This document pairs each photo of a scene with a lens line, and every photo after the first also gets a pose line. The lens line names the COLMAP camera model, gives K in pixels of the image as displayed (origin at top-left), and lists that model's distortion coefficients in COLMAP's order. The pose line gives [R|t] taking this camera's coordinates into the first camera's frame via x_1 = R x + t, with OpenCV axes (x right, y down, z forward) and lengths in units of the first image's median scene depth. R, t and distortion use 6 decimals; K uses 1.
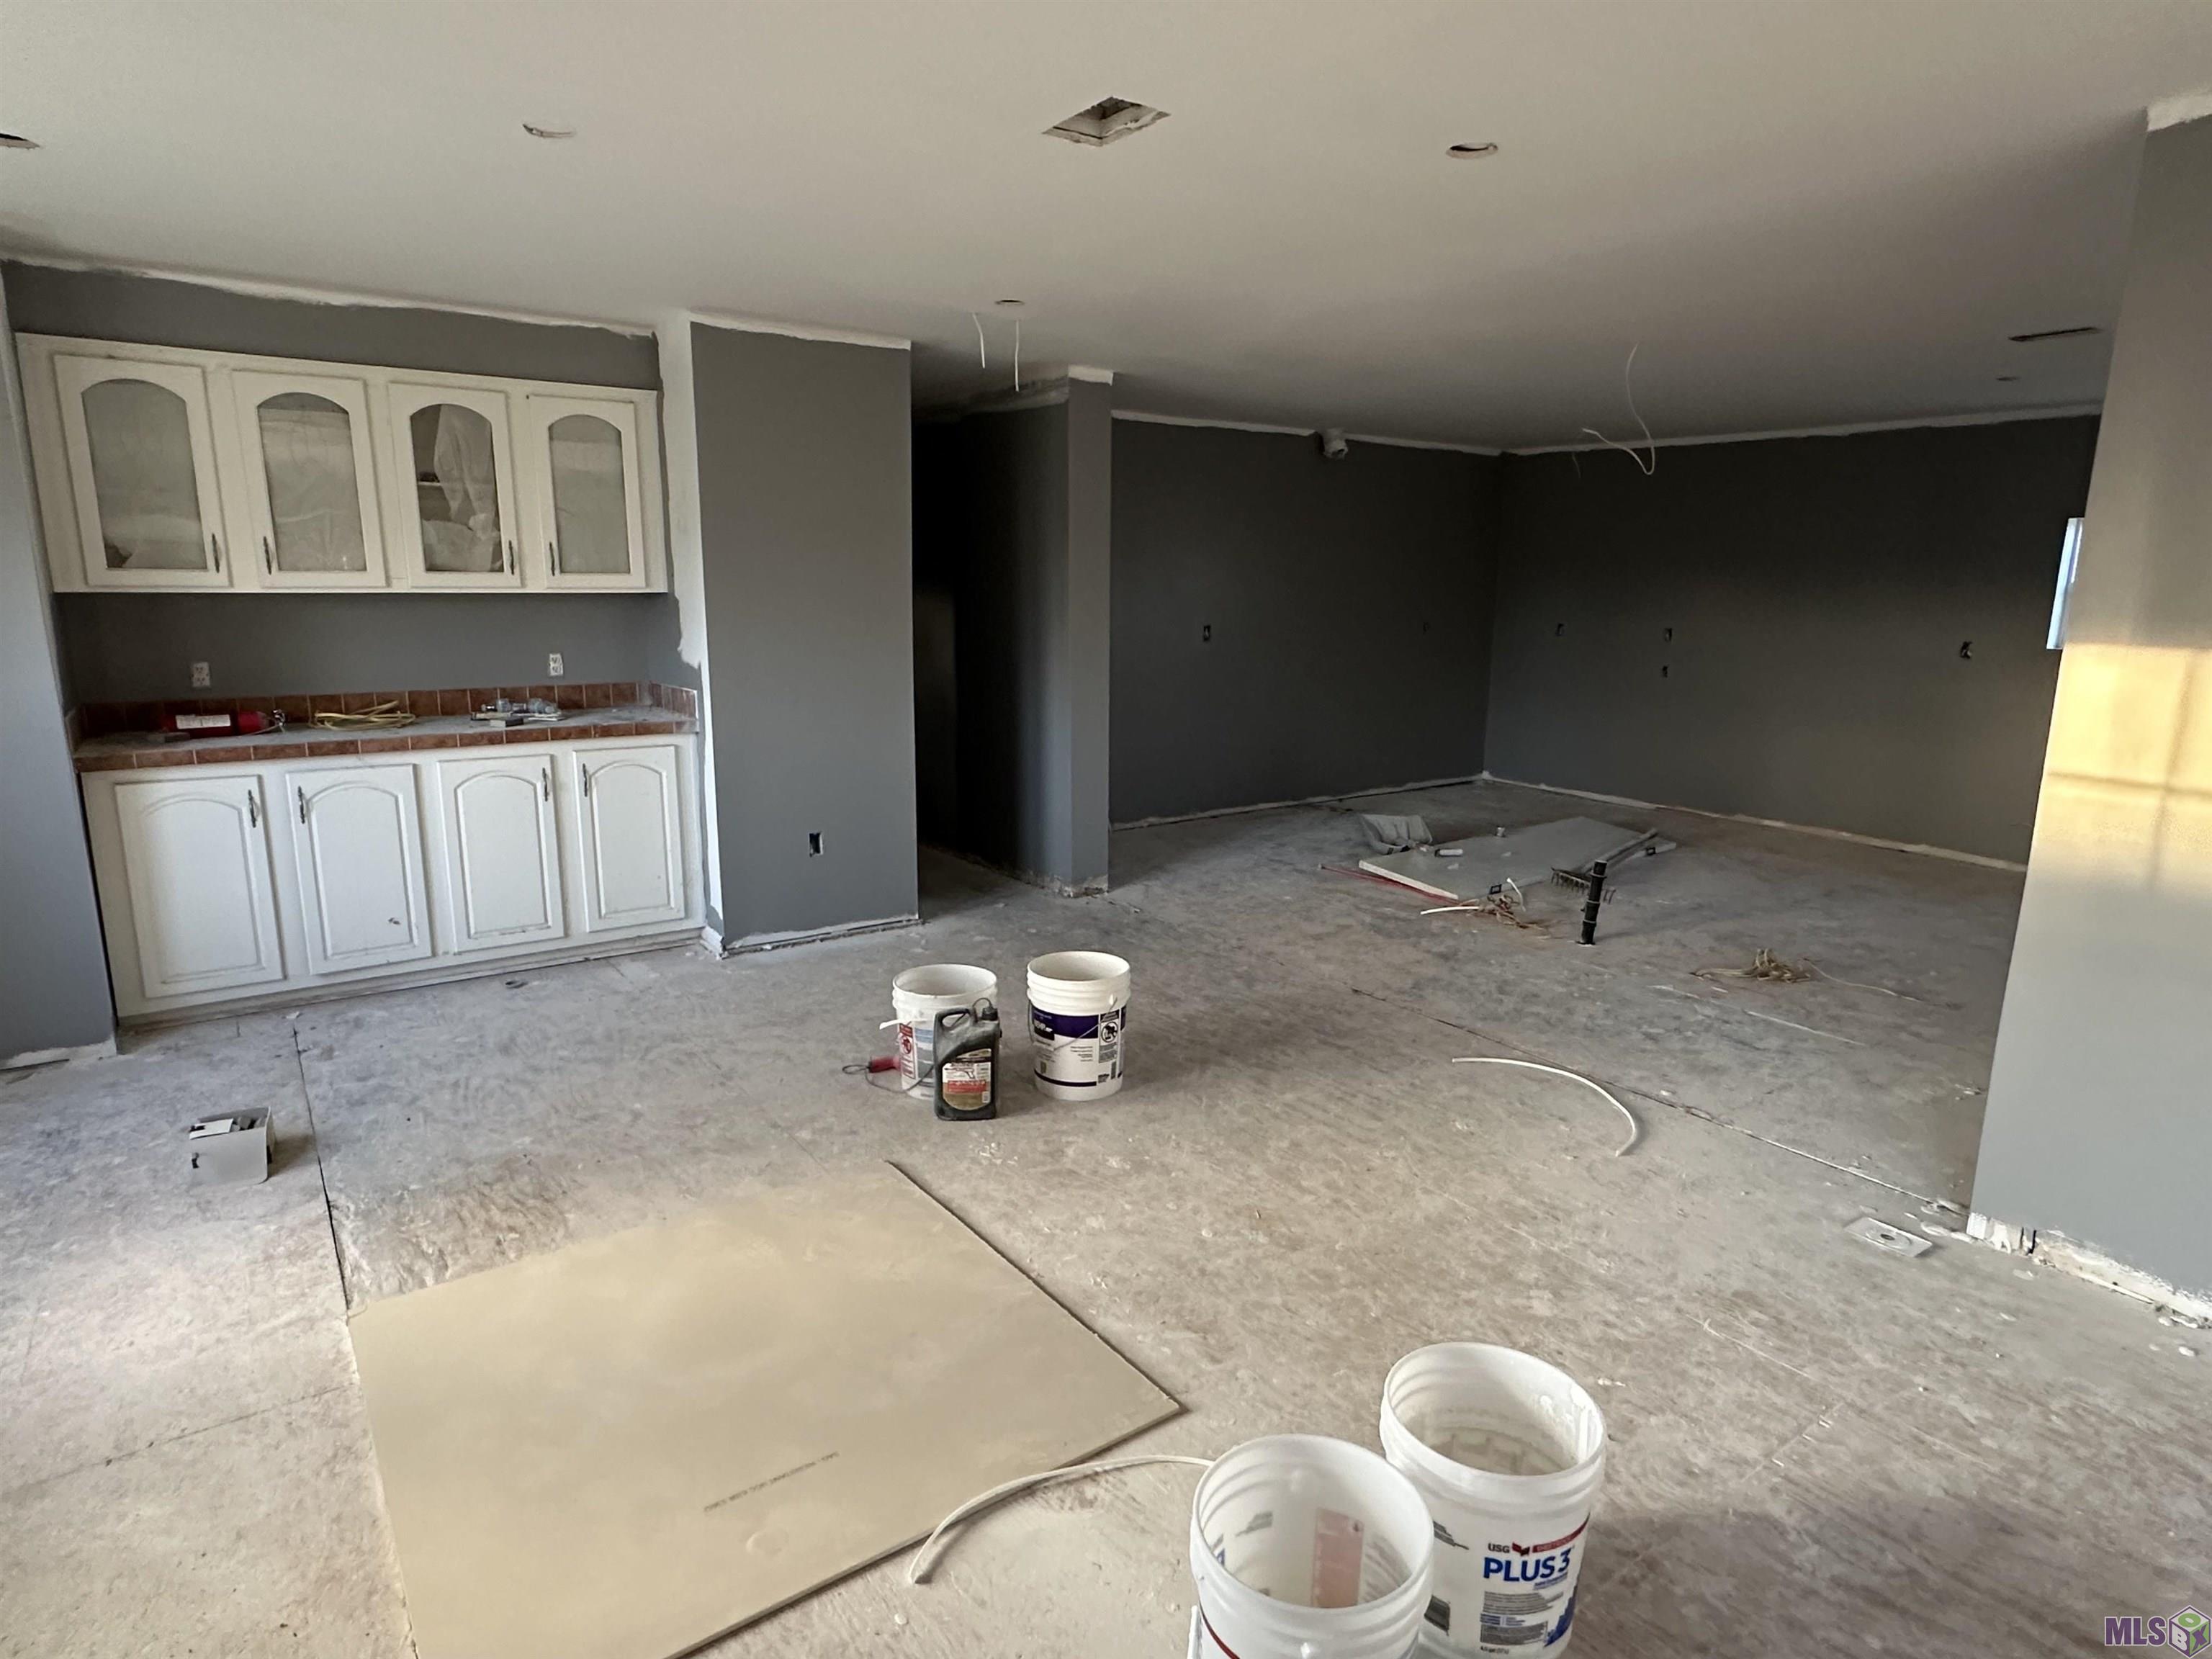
lens RADIAL K [[1239.2, 0, 1105.6], [0, 1239.2, 831.9], [0, 0, 1]] dist [-0.004166, 0.001211]
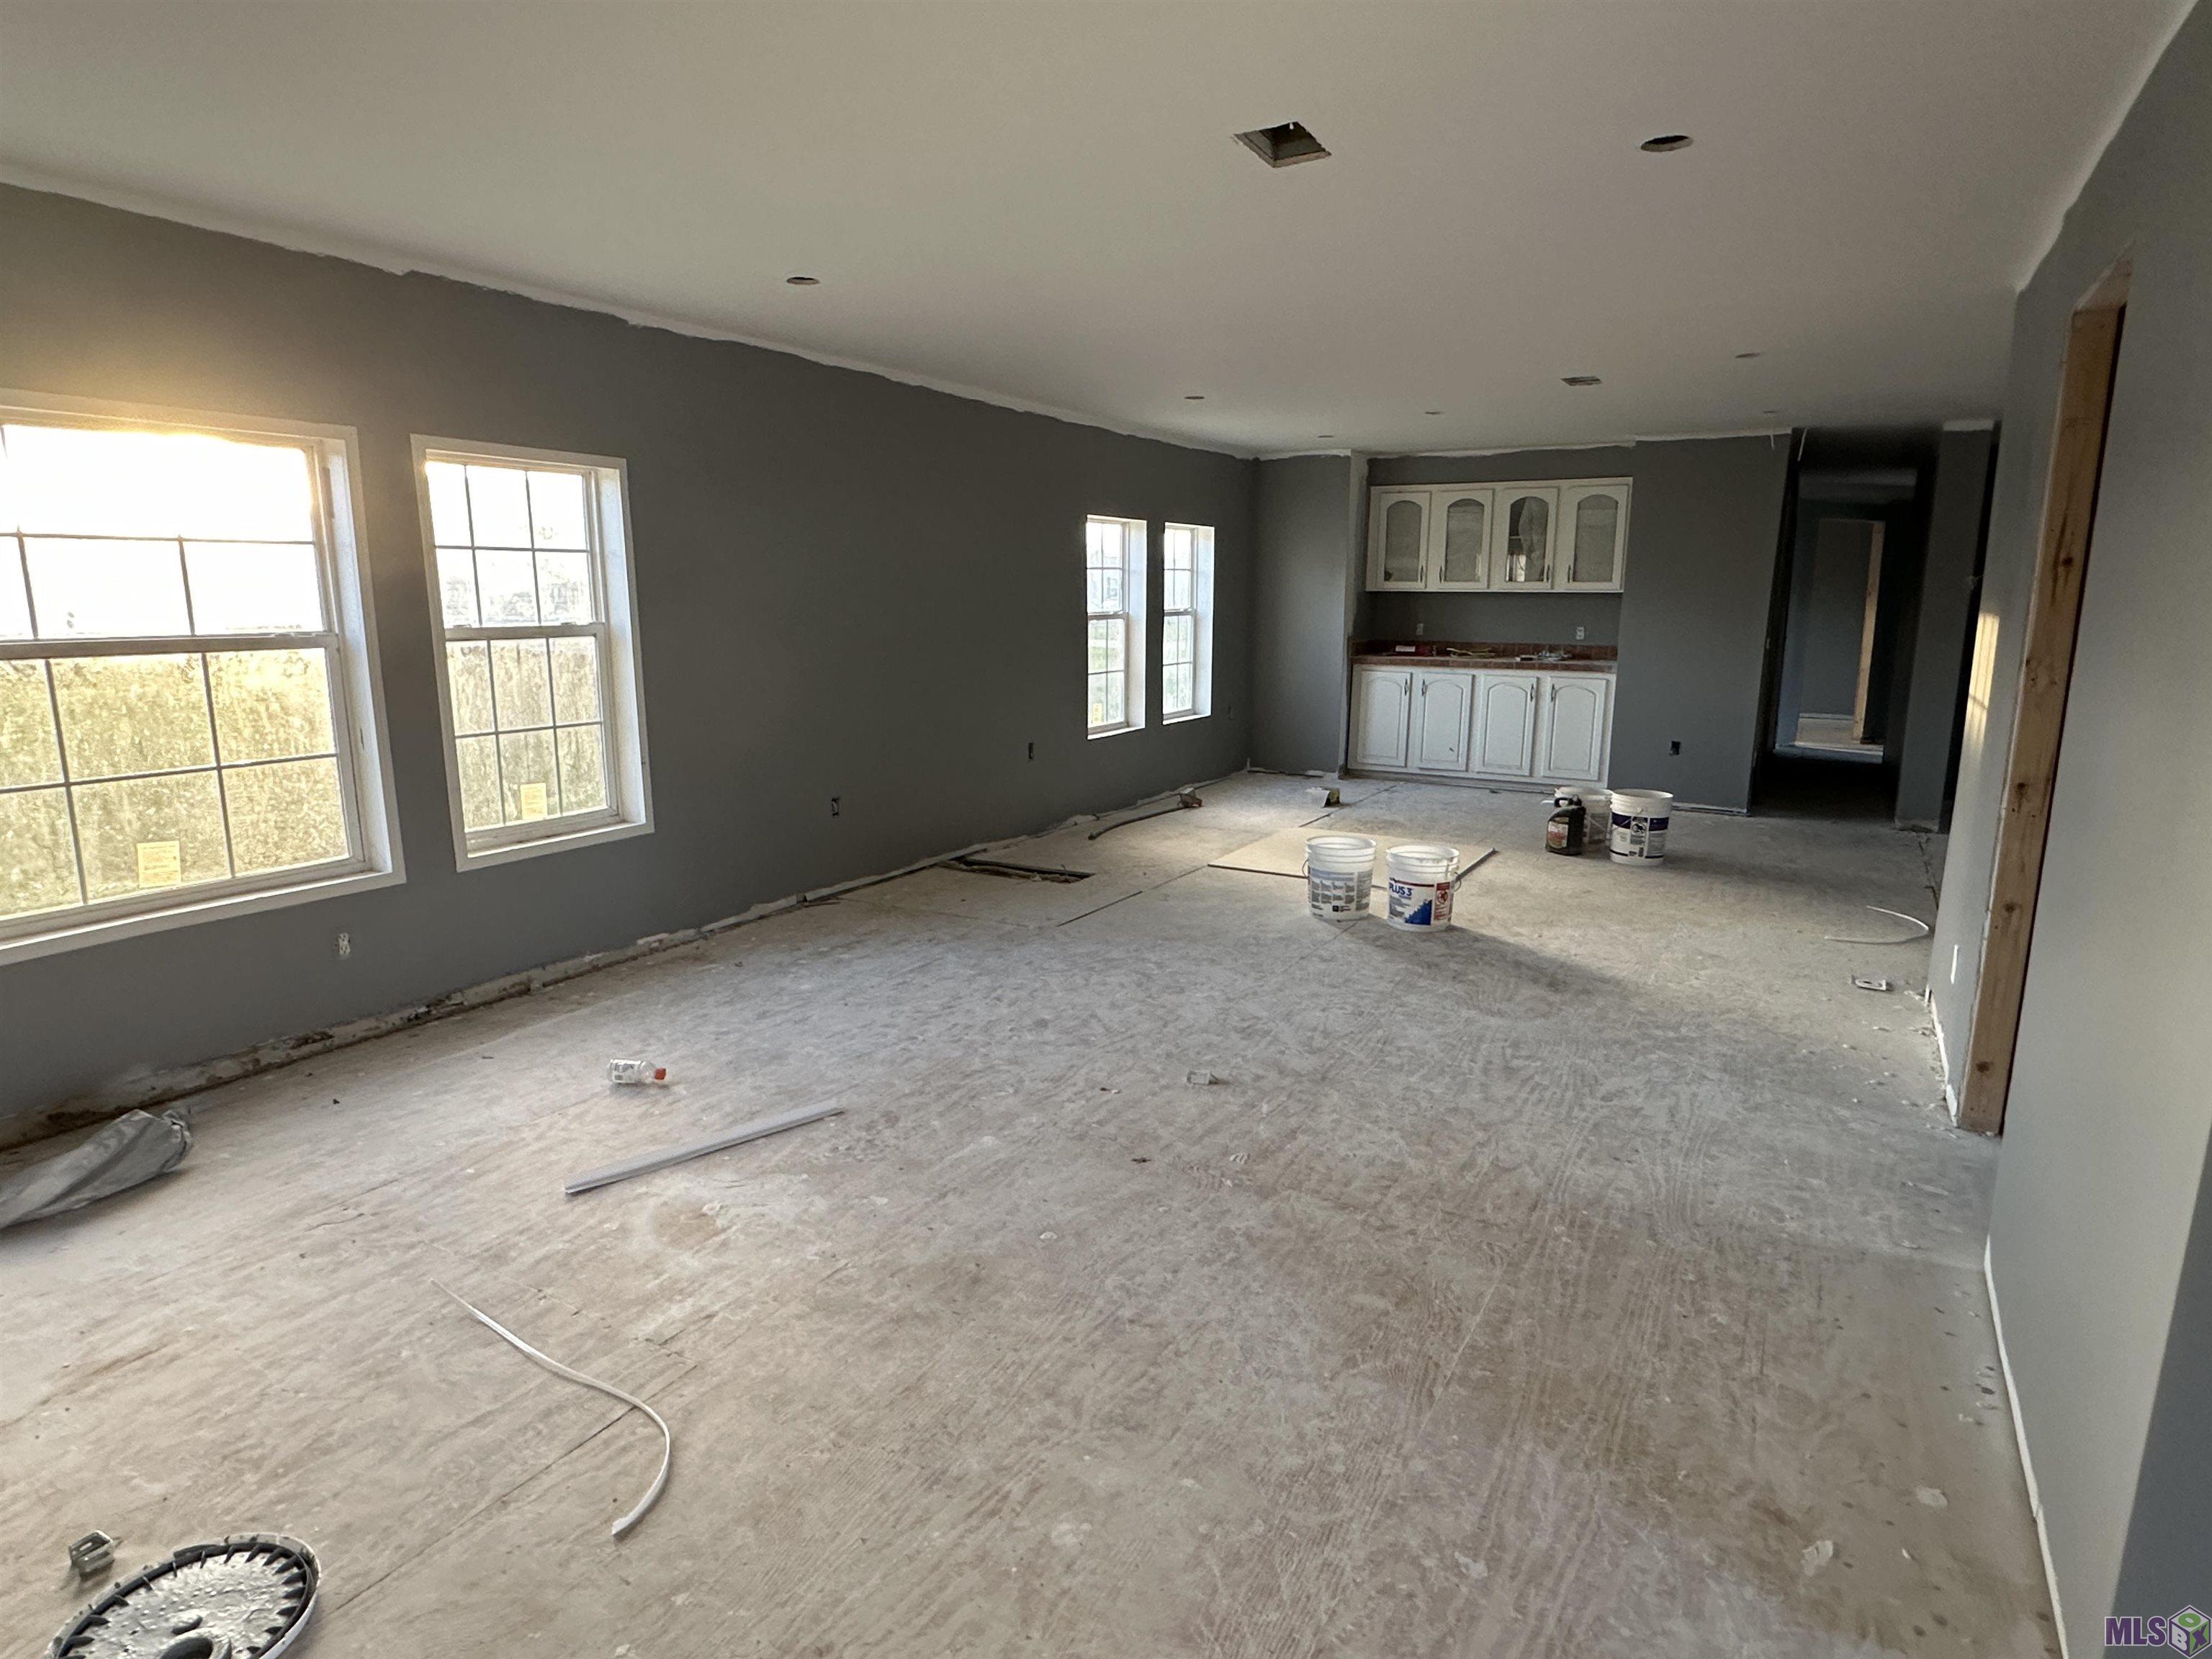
lens RADIAL K [[1239.2, 0, 1093.9], [0, 1239.2, 828.3], [0, 0, 1]] dist [-0.004166, 0.001211]
pose [[0.396878, 0.168292, -0.902312, 1.115206], [-0.184271, 0.977642, 0.101291, 0.104678], [0.899184, 0.126070, 0.419016, -0.404137]]
